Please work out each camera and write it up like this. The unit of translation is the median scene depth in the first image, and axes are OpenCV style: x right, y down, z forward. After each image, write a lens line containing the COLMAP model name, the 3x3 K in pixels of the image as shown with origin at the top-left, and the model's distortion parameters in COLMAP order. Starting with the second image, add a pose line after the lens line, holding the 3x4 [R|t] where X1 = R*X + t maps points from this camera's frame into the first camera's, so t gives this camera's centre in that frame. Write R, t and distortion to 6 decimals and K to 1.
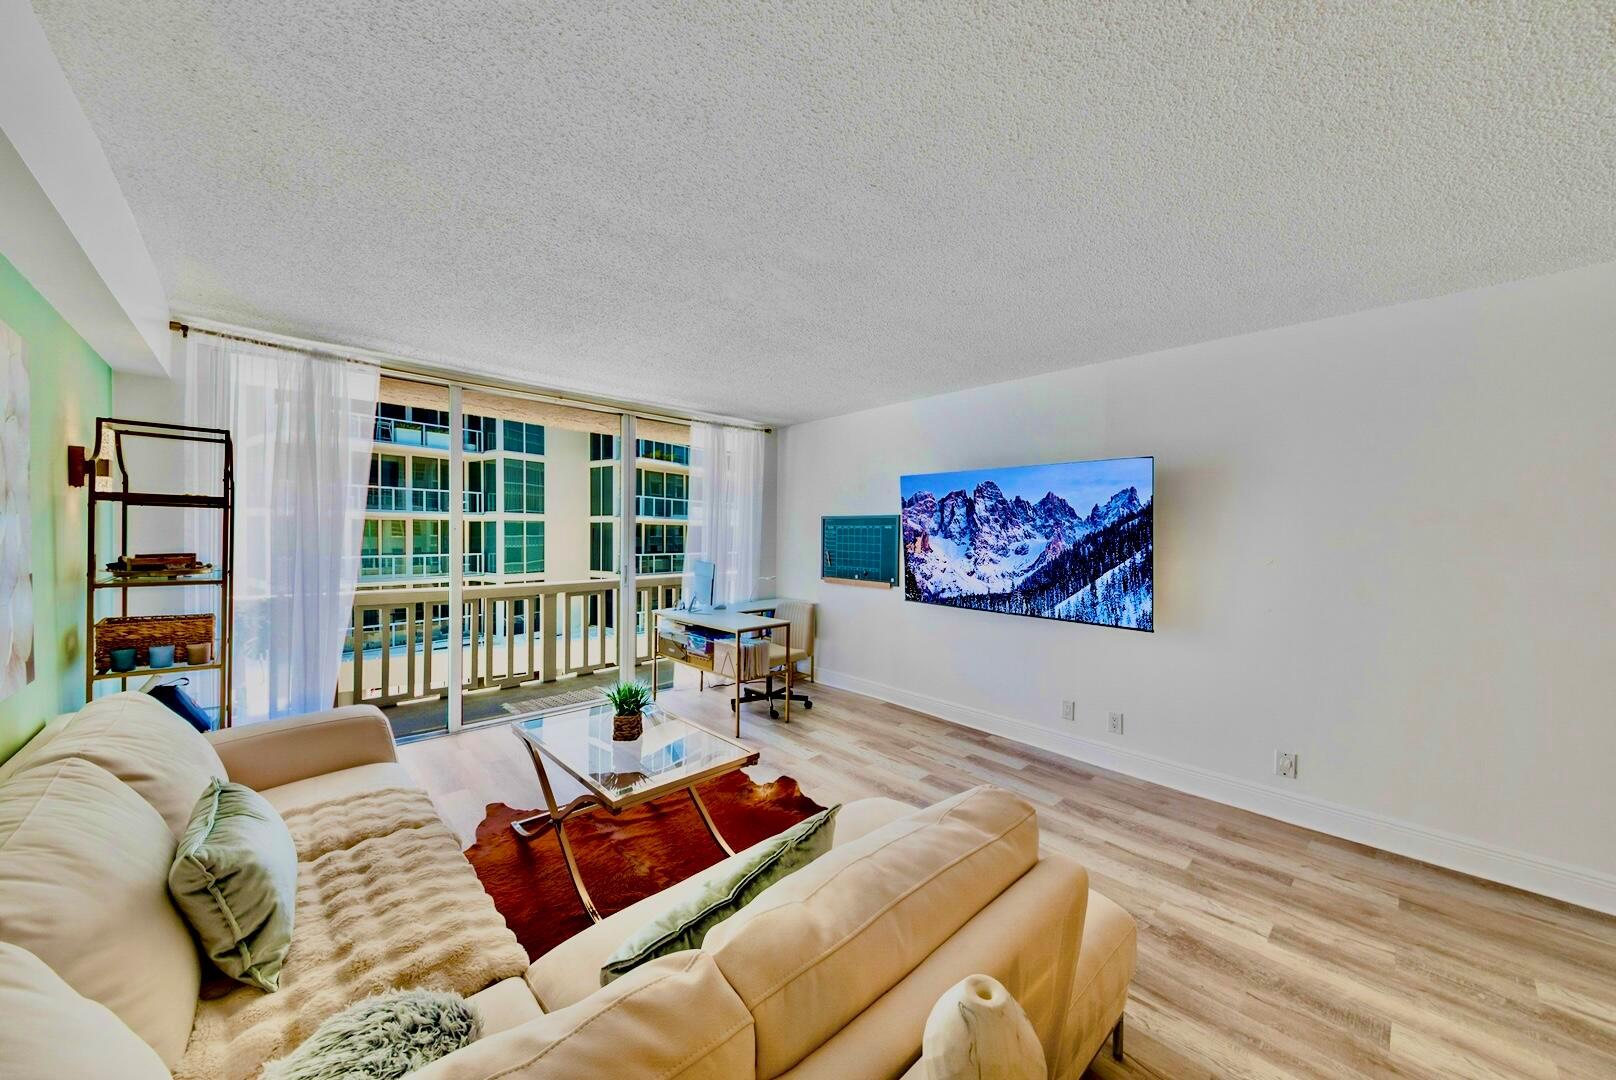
lens RADIAL K [[565.4, 0, 814.2], [0, 565.4, 535.7], [0, 0, 1]] dist [-0.010463, -0.000065]
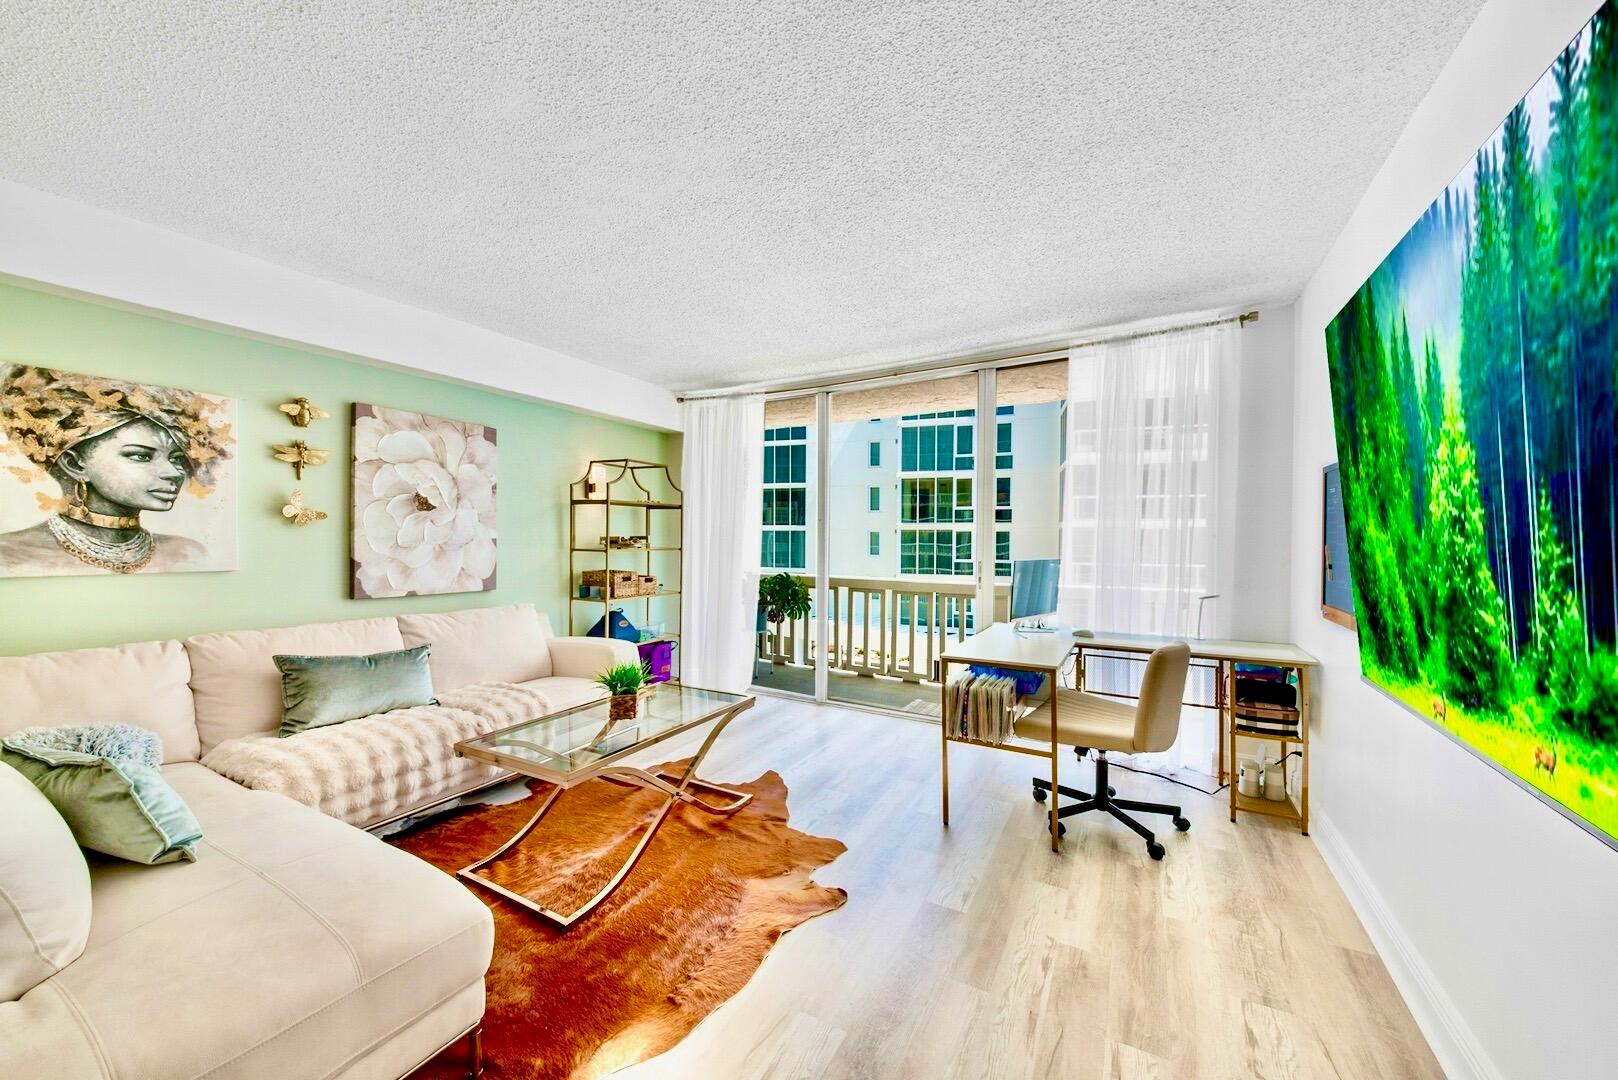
lens RADIAL K [[584.5, 0, 805.1], [0, 584.5, 536.2], [0, 0, 1]] dist [0.000303, -0.000045]
pose [[0.273154, -0.015930, -0.961838, 0.466899], [-0.004766, 0.999828, -0.017913, 0.042181], [0.961959, 0.009477, 0.273031, 0.652926]]
